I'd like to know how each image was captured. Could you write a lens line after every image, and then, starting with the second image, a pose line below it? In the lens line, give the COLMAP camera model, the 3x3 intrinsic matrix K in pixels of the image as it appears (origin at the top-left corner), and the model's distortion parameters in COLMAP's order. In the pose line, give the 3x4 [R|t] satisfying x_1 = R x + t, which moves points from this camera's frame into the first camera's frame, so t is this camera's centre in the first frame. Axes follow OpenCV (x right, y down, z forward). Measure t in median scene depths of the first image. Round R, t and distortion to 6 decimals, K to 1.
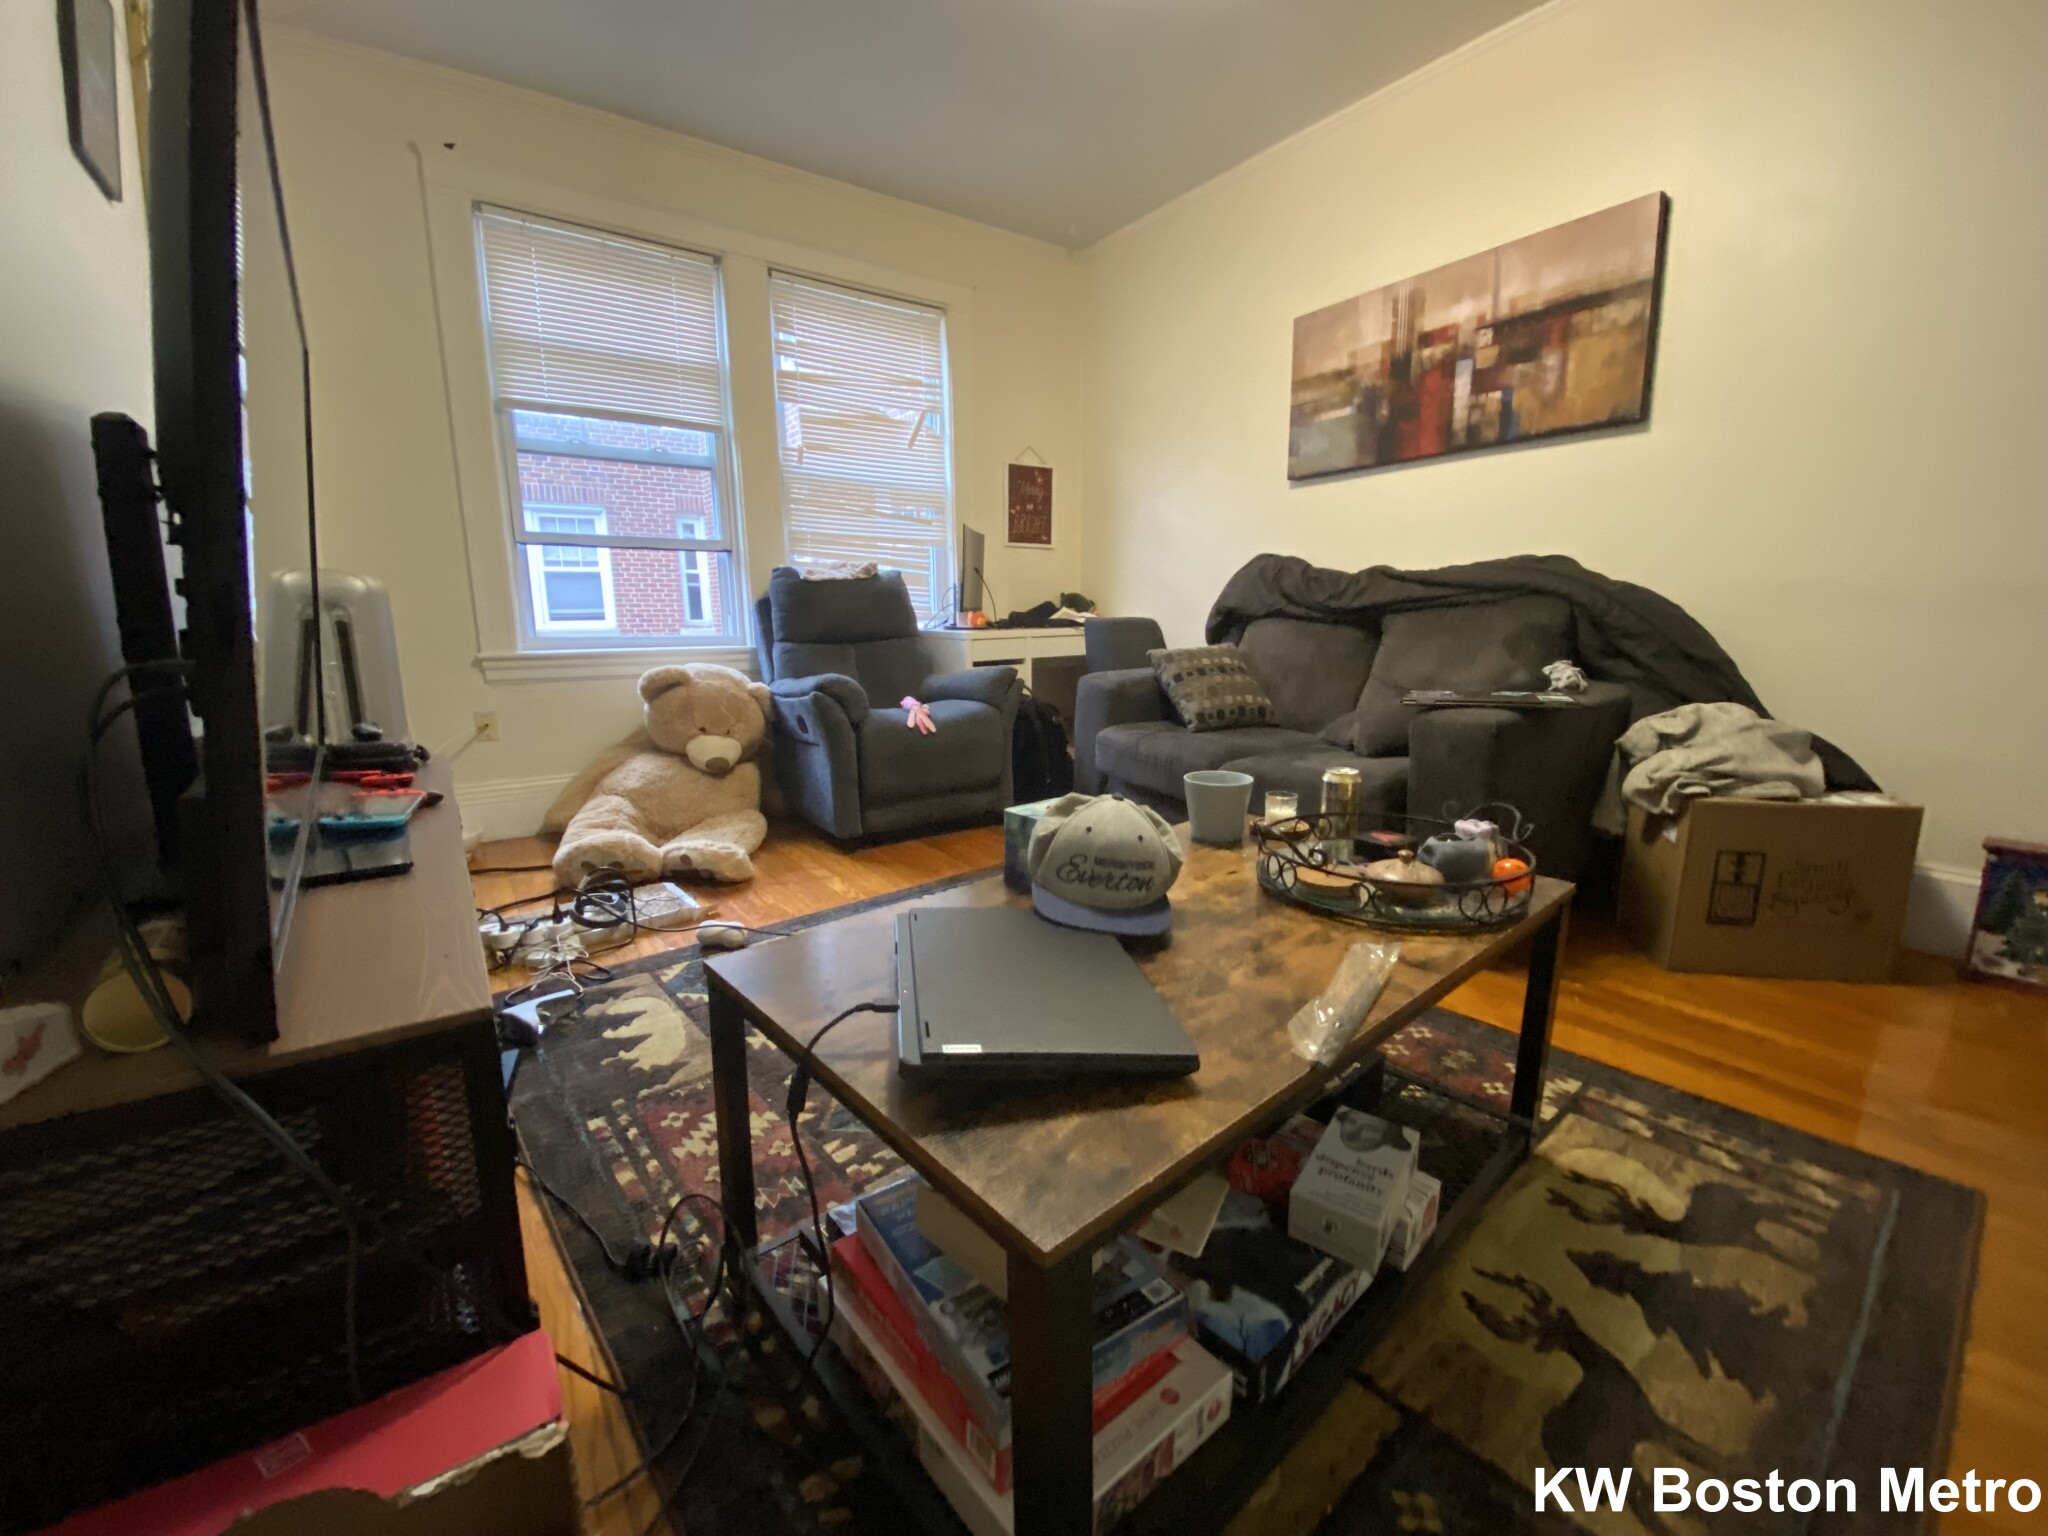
lens RADIAL K [[830.7, 0, 1013.7], [0, 830.7, 767.6], [0, 0, 1]] dist [0.041204, -0.025776]
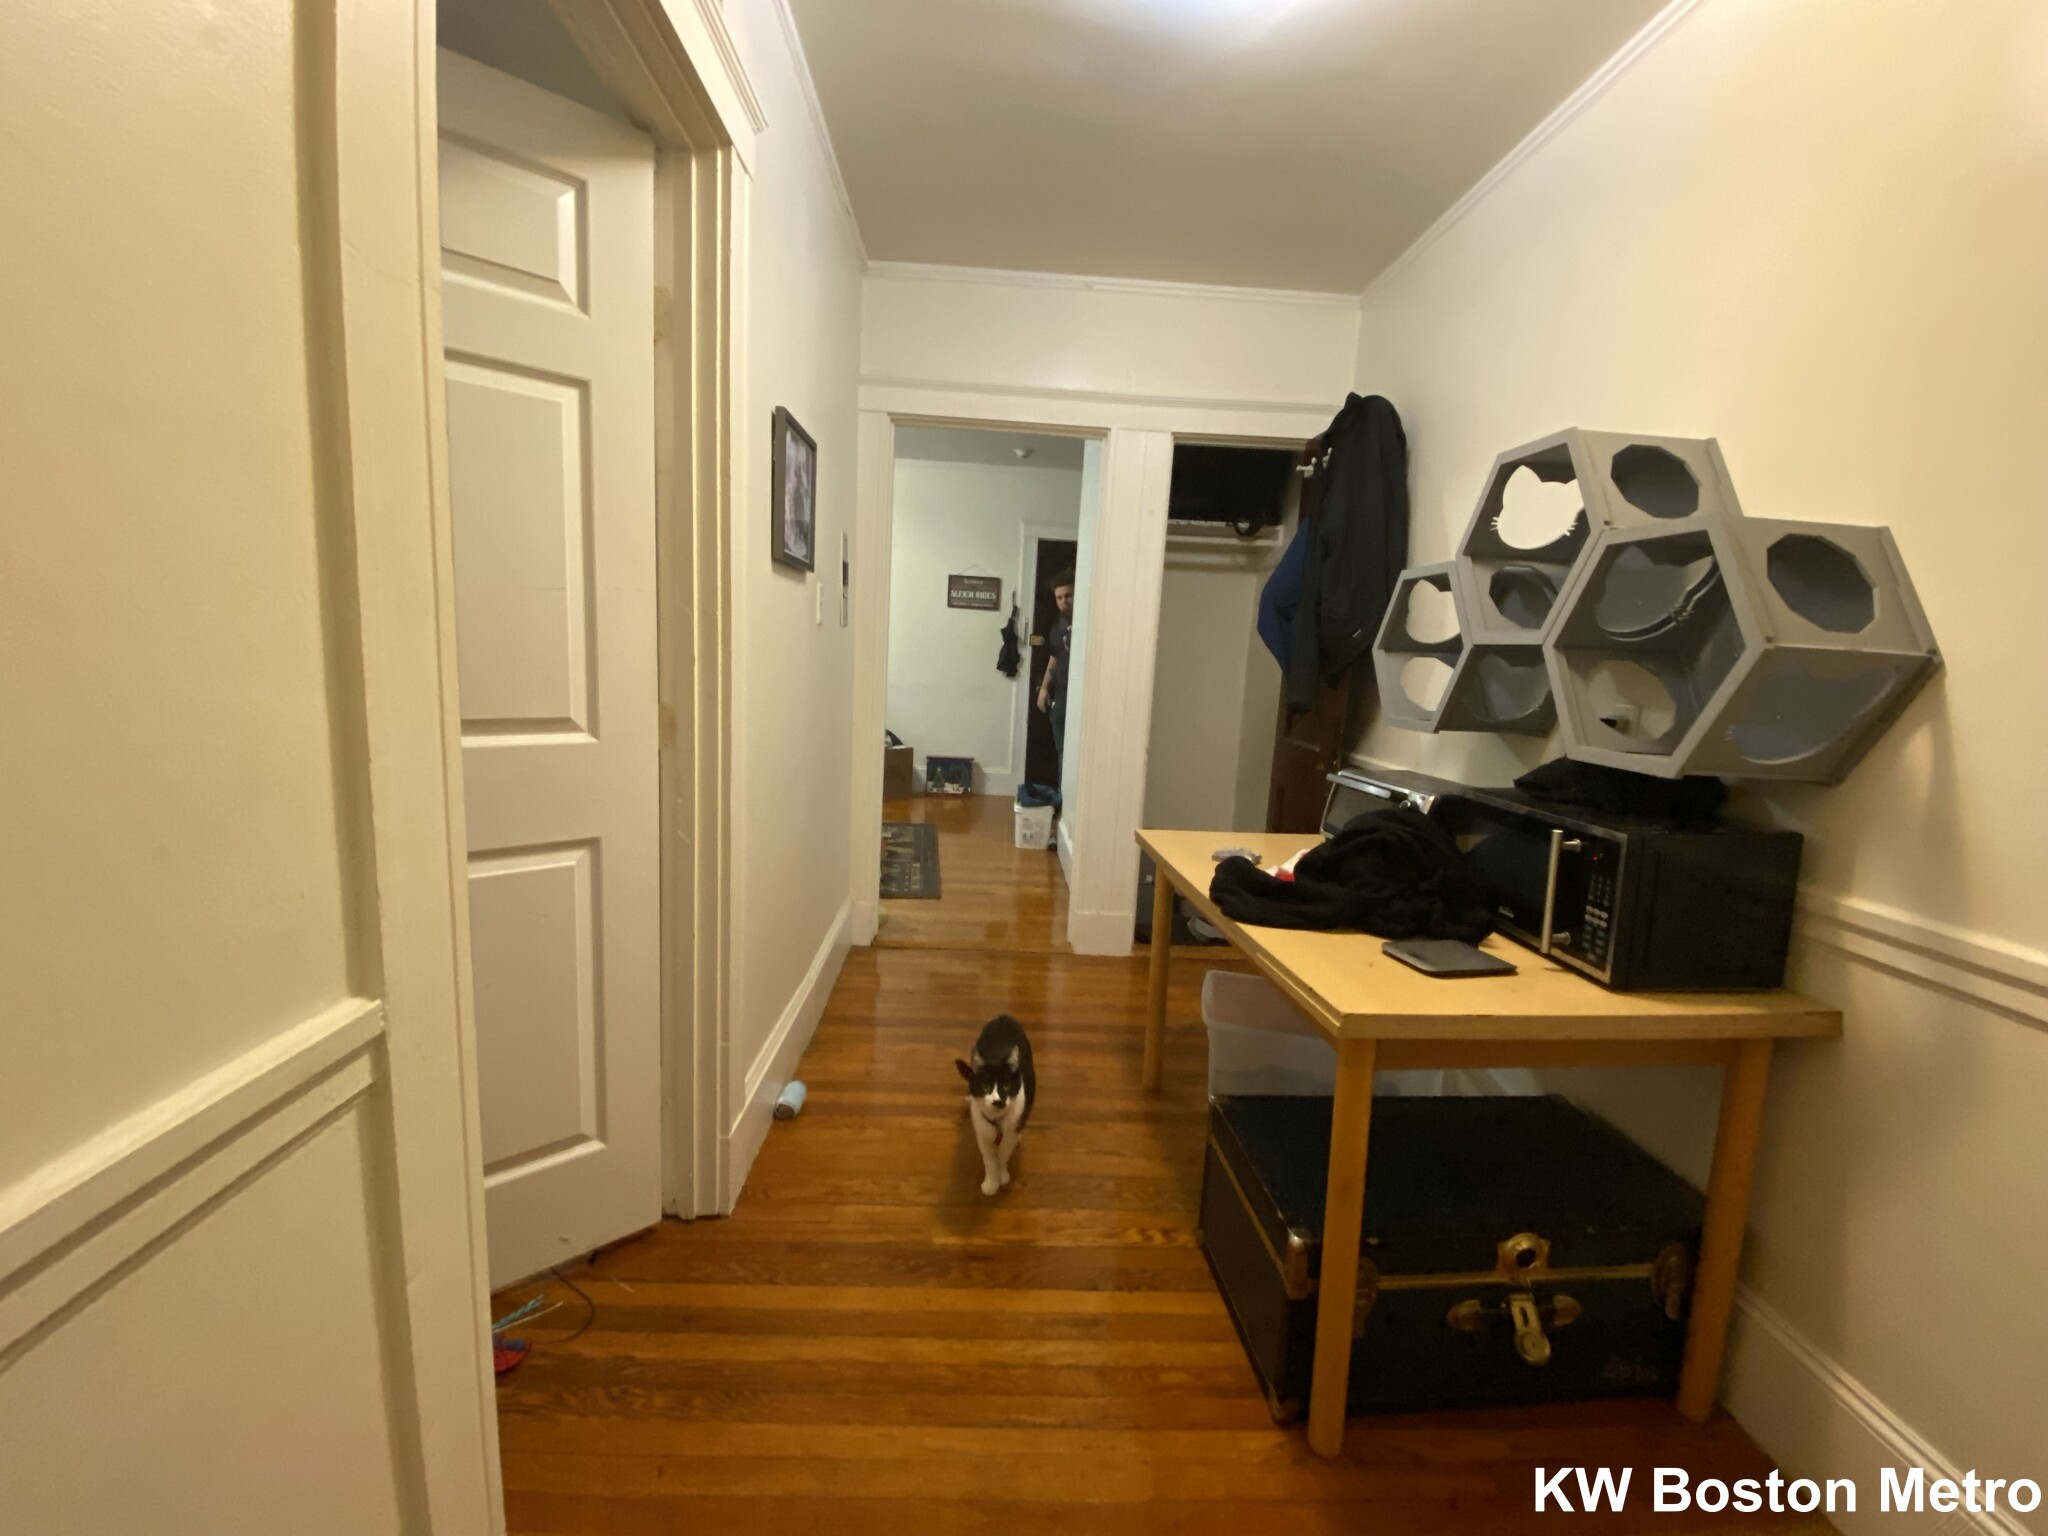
lens RADIAL K [[830.7, 0, 1013.7], [0, 830.7, 767.6], [0, 0, 1]] dist [0.041204, -0.025776]
pose [[0.551898, -0.079316, 0.830131, -1.678366], [0.087231, 0.995496, 0.037123, 0.037656], [-0.829337, 0.051925, 0.556331, -1.356517]]
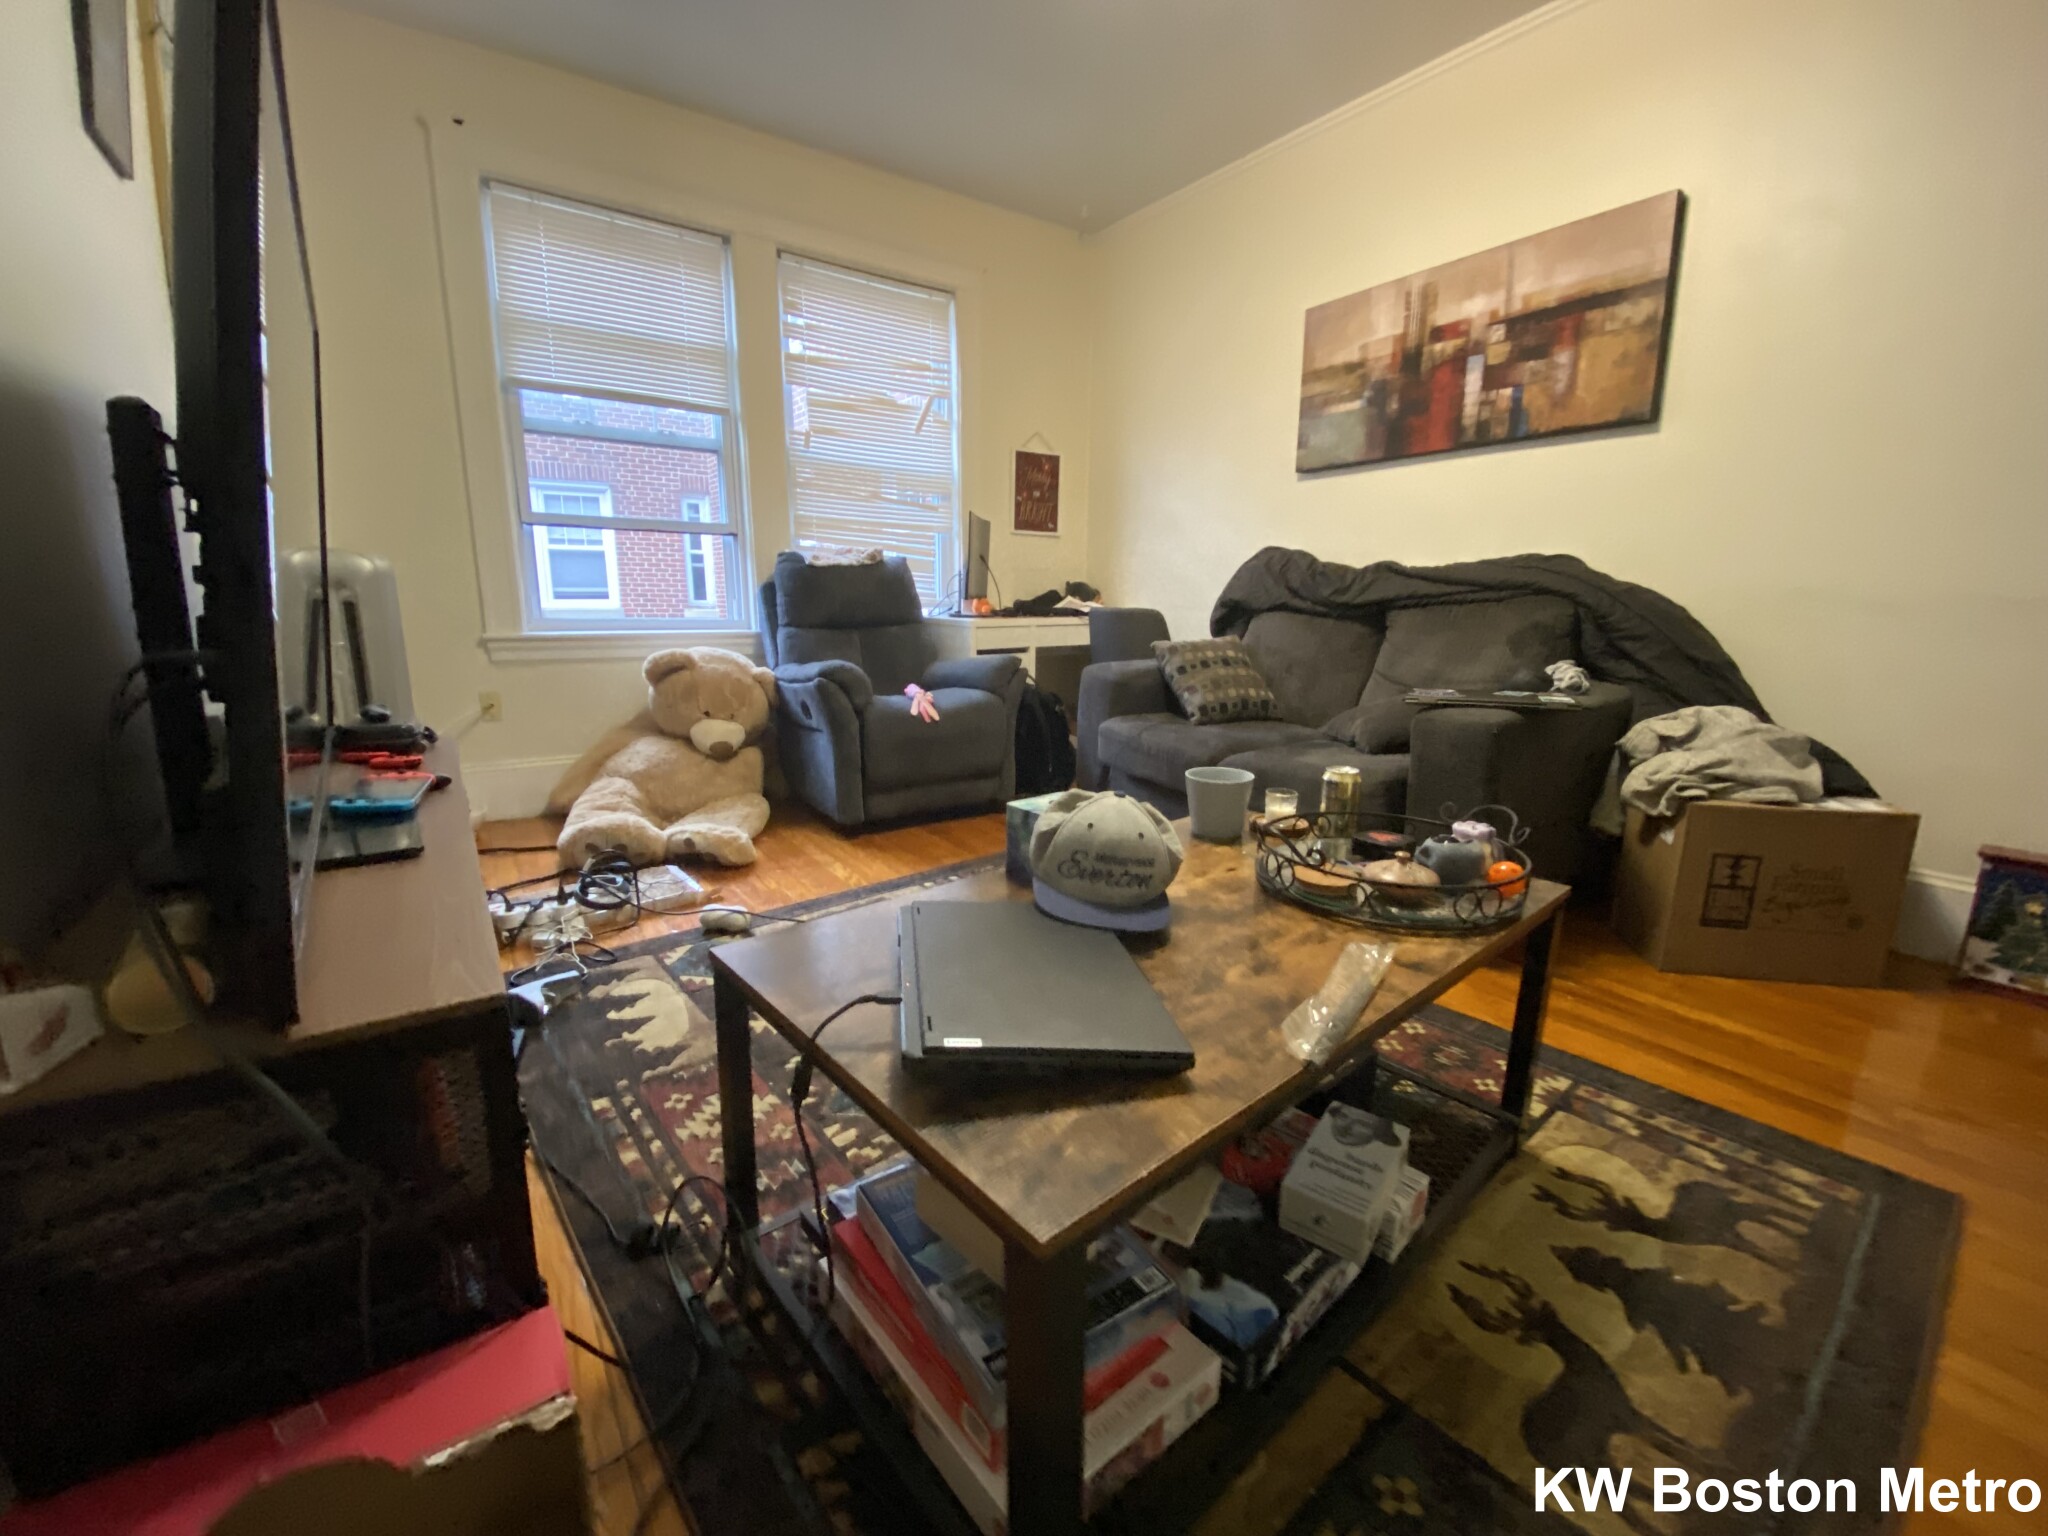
lens RADIAL K [[830.7, 0, 1013.7], [0, 830.7, 767.6], [0, 0, 1]] dist [0.041204, -0.025776]
pose [[0.999863, 0.016409, -0.001959, -0.001554], [-0.016373, 0.999713, 0.017495, -0.008798], [0.002245, -0.017461, 0.999845, -0.008053]]
